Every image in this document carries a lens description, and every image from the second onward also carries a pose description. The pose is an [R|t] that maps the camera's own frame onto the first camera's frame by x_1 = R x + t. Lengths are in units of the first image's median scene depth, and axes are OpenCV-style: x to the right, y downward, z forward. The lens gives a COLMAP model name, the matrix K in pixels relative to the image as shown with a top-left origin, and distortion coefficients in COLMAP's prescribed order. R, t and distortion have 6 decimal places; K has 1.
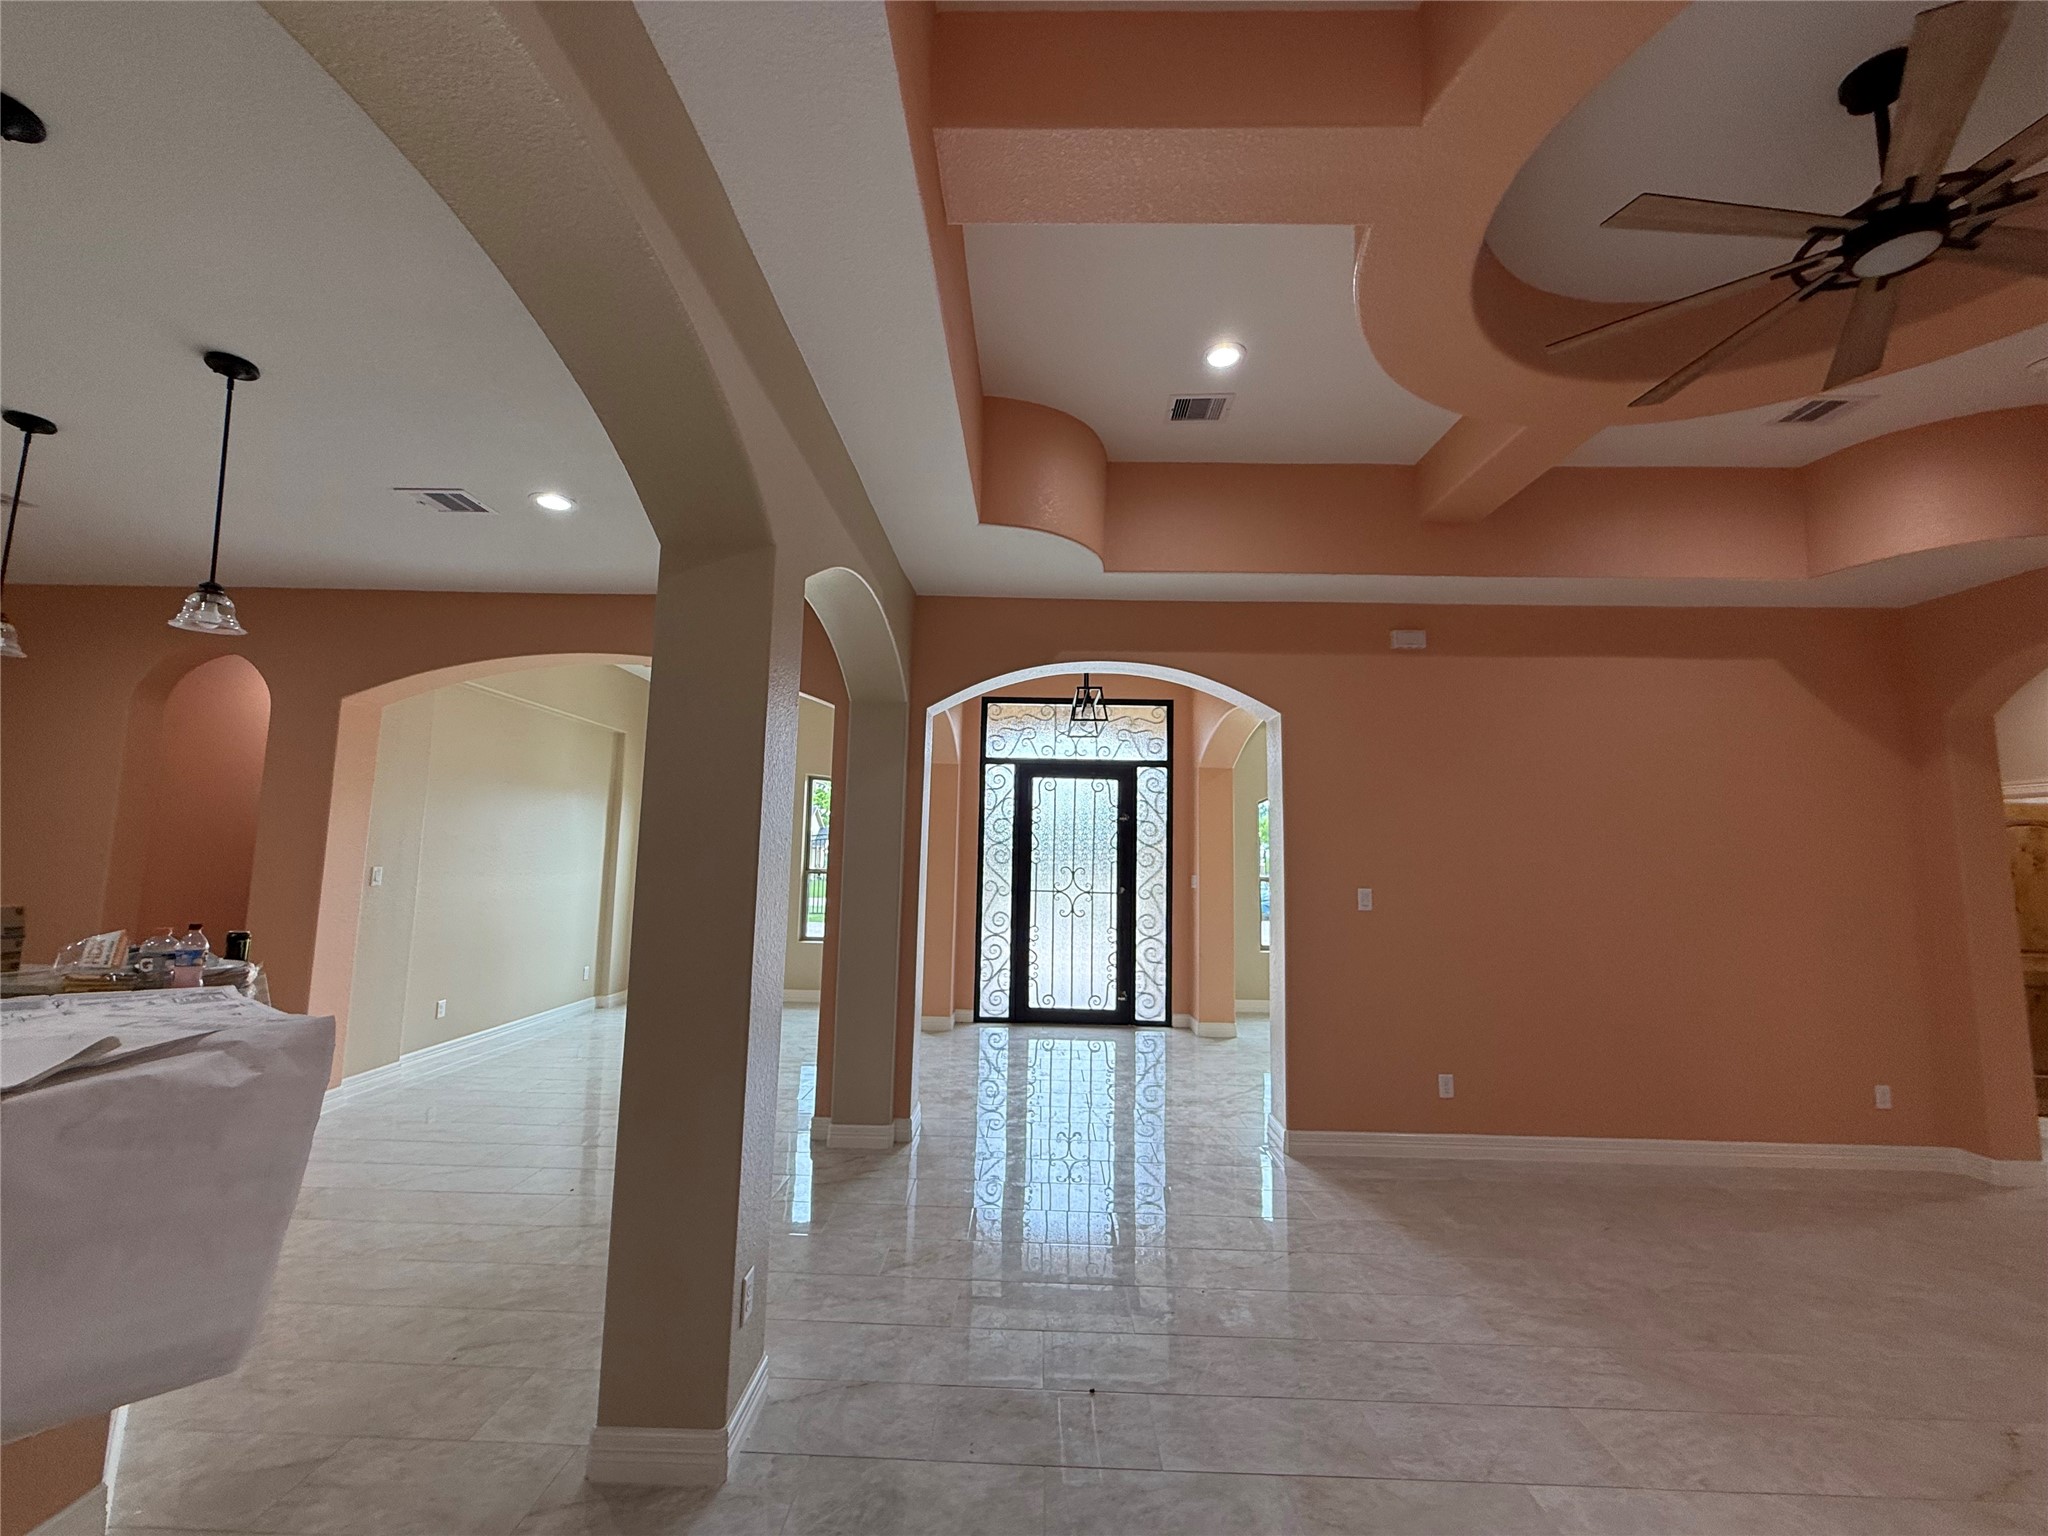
lens RADIAL K [[816.0, 0, 1020.2], [0, 816.0, 768.2], [0, 0, 1]] dist [0.000252, -0.000508]
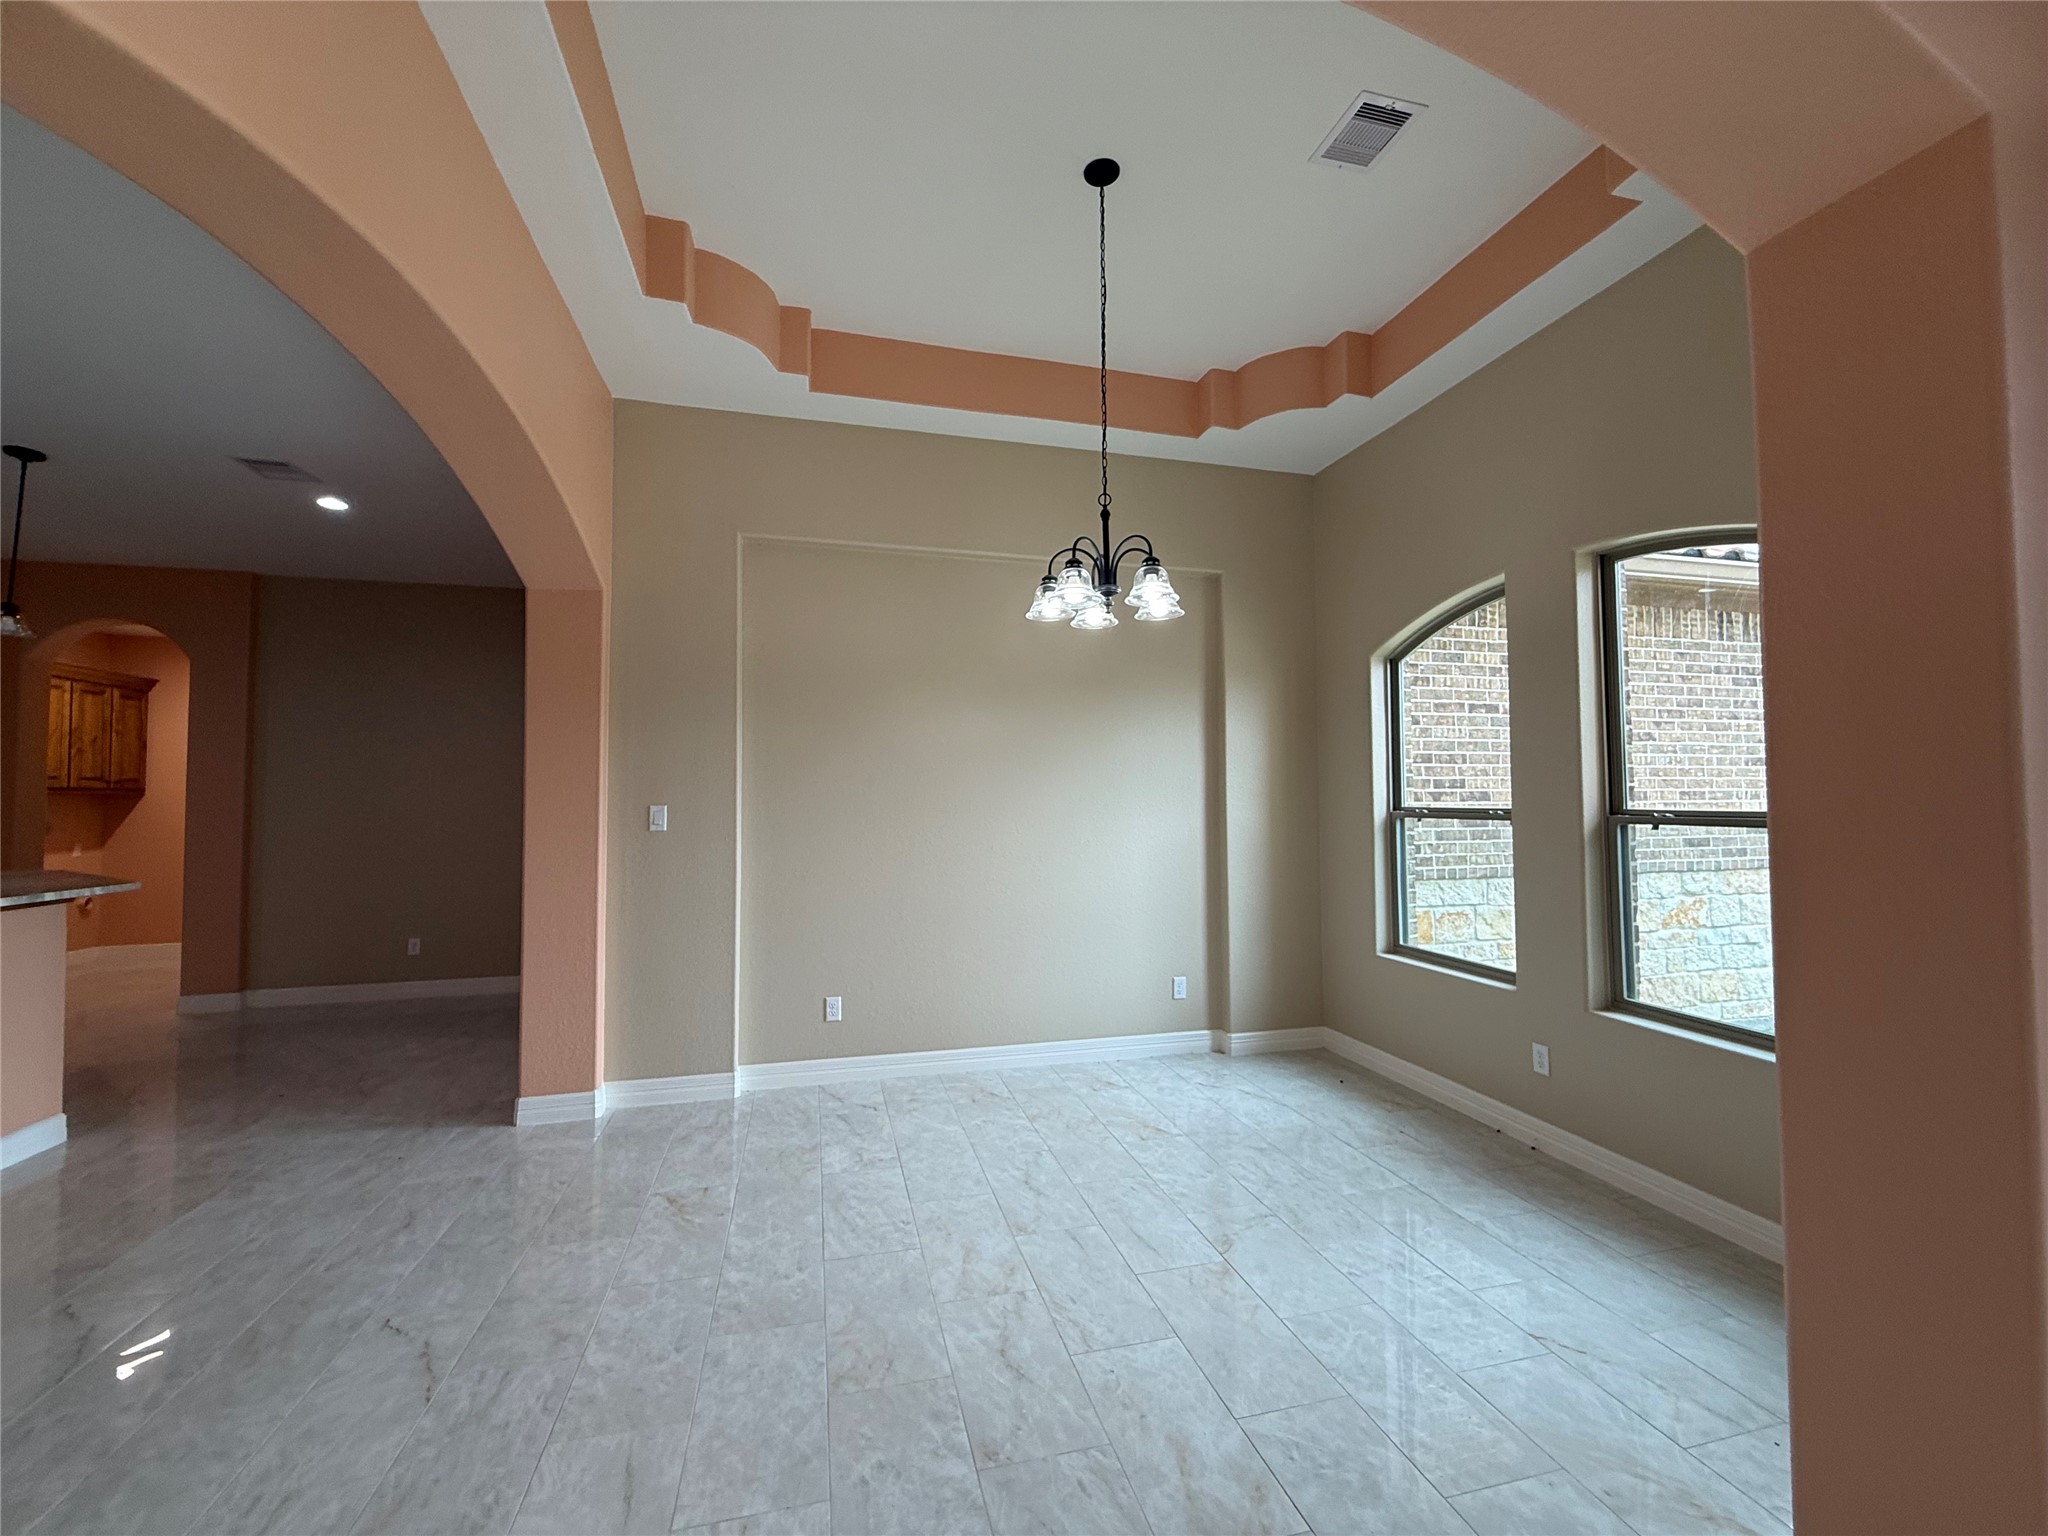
lens RADIAL K [[816.0, 0, 1020.6], [0, 816.0, 771.8], [0, 0, 1]] dist [0.000252, -0.000508]
pose [[0.269909, -0.056865, -0.961205, 0.023504], [0.112883, 0.993240, -0.027063, 0.168857], [0.956246, -0.101199, 0.274504, 1.274975]]
